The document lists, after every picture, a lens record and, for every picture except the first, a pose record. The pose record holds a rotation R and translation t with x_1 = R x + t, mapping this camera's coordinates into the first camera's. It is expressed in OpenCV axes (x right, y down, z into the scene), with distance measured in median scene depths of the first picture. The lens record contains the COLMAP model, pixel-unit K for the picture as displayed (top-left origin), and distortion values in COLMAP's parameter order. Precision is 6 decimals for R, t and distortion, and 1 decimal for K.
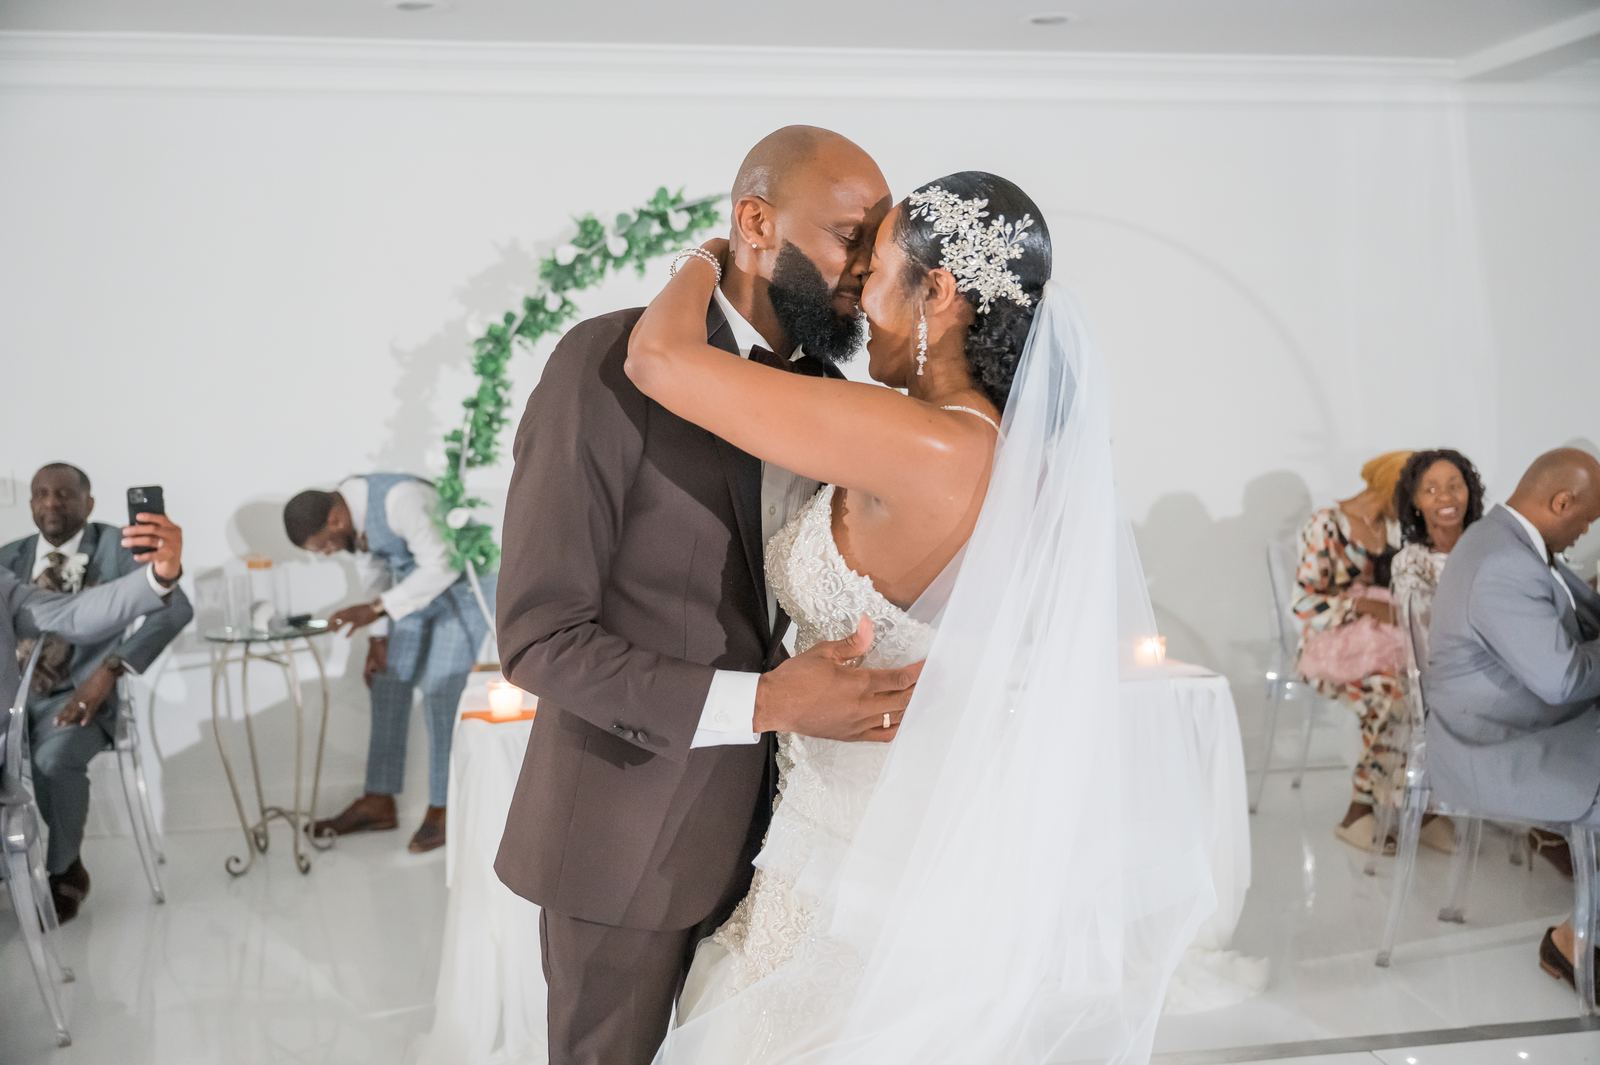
lens RADIAL K [[1664.1, 0, 785.1], [0, 1664.1, 502.0], [0, 0, 1]] dist [0.042445, 0.000000]
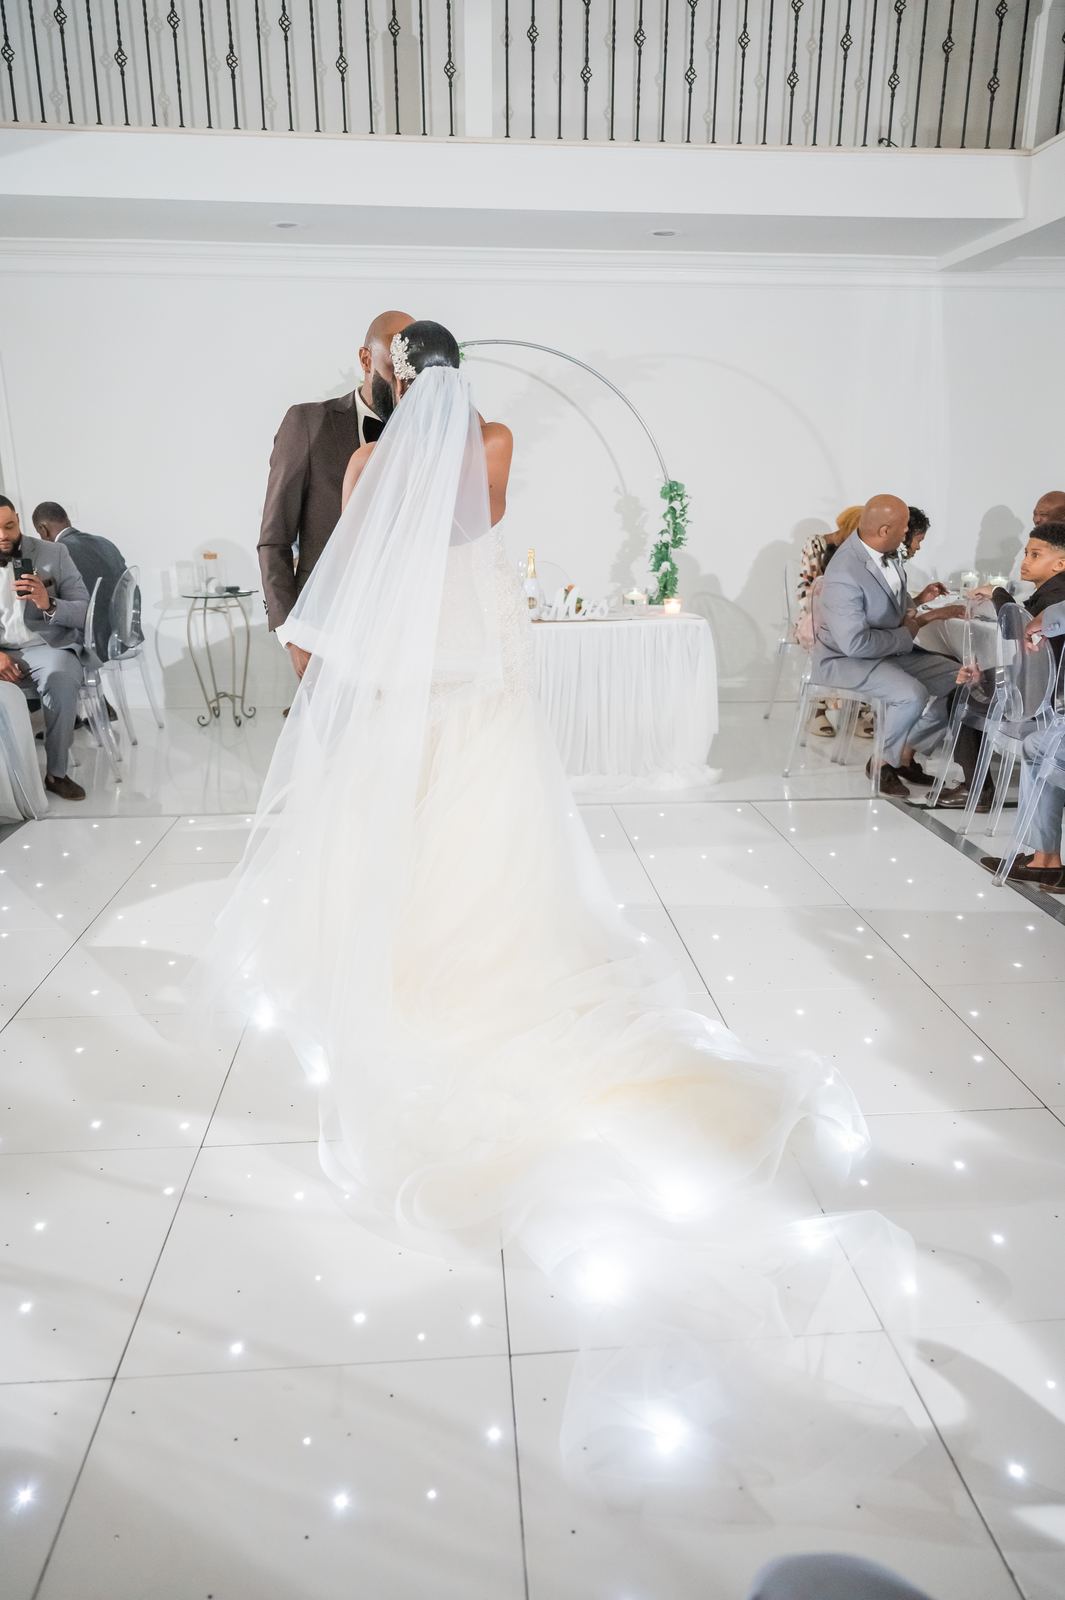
lens RADIAL K [[1193.9, 0, 522.9], [0, 1193.9, 808.8], [0, 0, 1]] dist [0.025655, 0.004610]
pose [[0.996858, 0.037215, -0.069925, 0.122605], [-0.022970, 0.980644, 0.194449, 0.044209], [0.075808, -0.192232, 0.978417, -0.292496]]
